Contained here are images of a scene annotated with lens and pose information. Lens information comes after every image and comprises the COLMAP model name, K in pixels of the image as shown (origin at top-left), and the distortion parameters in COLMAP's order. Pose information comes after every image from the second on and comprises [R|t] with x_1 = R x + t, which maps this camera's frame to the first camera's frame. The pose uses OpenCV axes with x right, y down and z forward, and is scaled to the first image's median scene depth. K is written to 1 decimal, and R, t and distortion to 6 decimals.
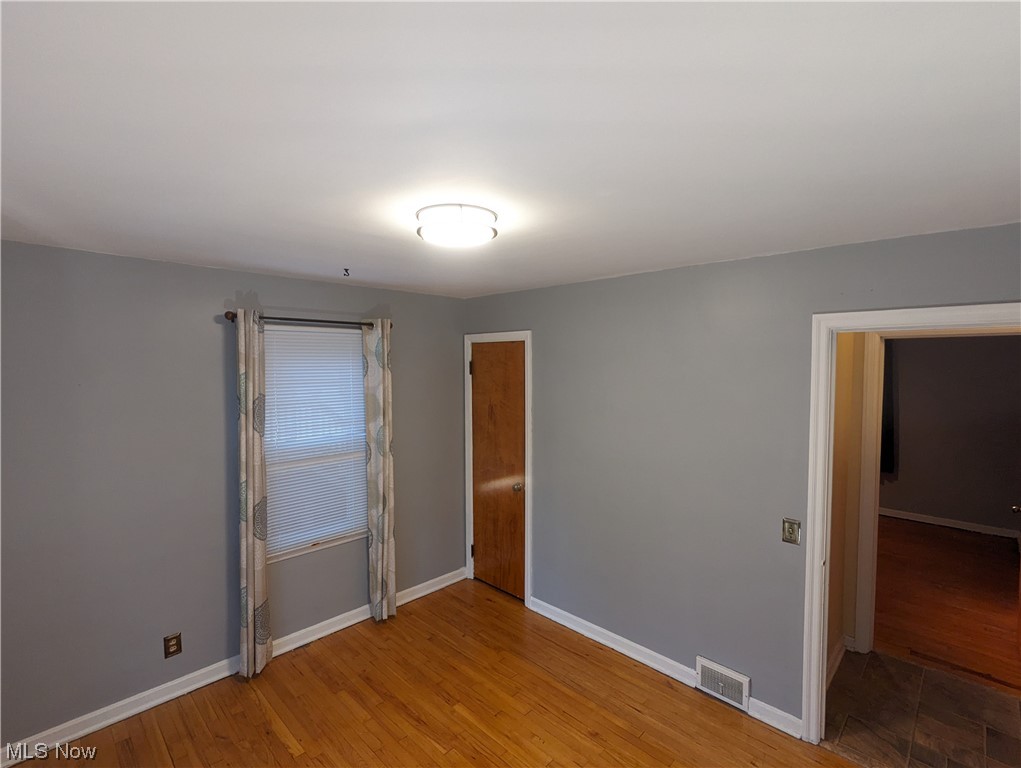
lens RADIAL K [[482.8, 0, 509.1], [0, 482.8, 388.7], [0, 0, 1]] dist [0.002180, 0.001558]
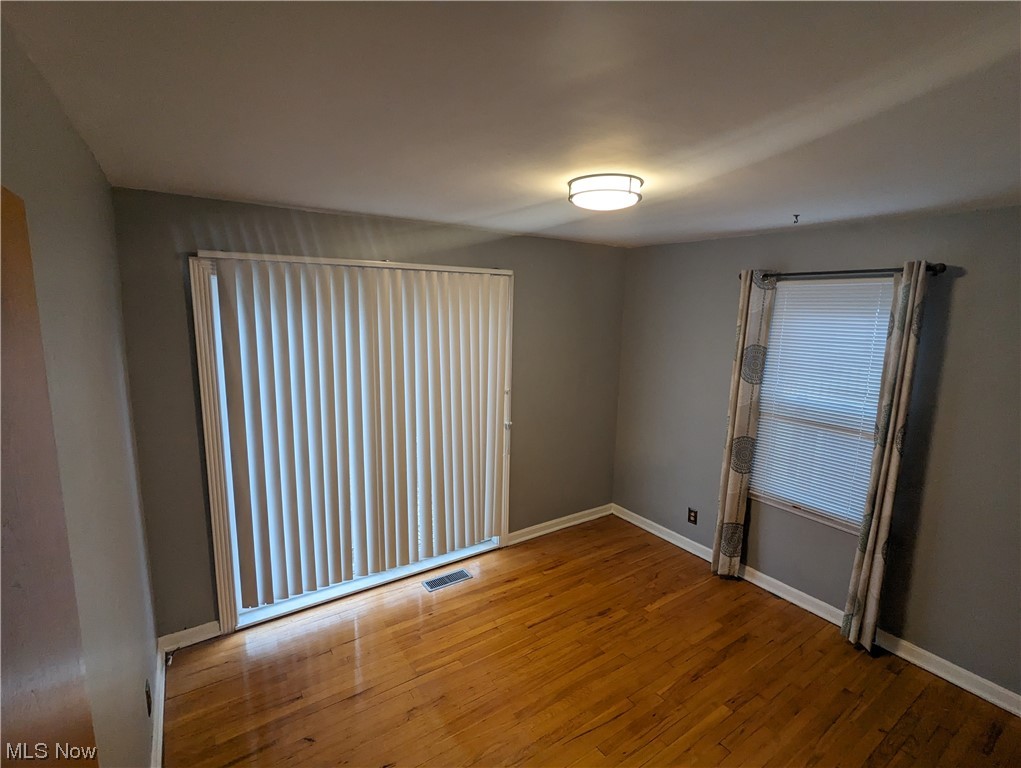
lens RADIAL K [[482.8, 0, 511.3], [0, 482.8, 385.7], [0, 0, 1]] dist [0.002180, 0.001558]
pose [[-0.195437, 0.153201, -0.968676, 0.689417], [-0.073159, 0.982694, 0.170178, -0.046480], [0.977984, 0.104126, -0.180847, 0.663004]]
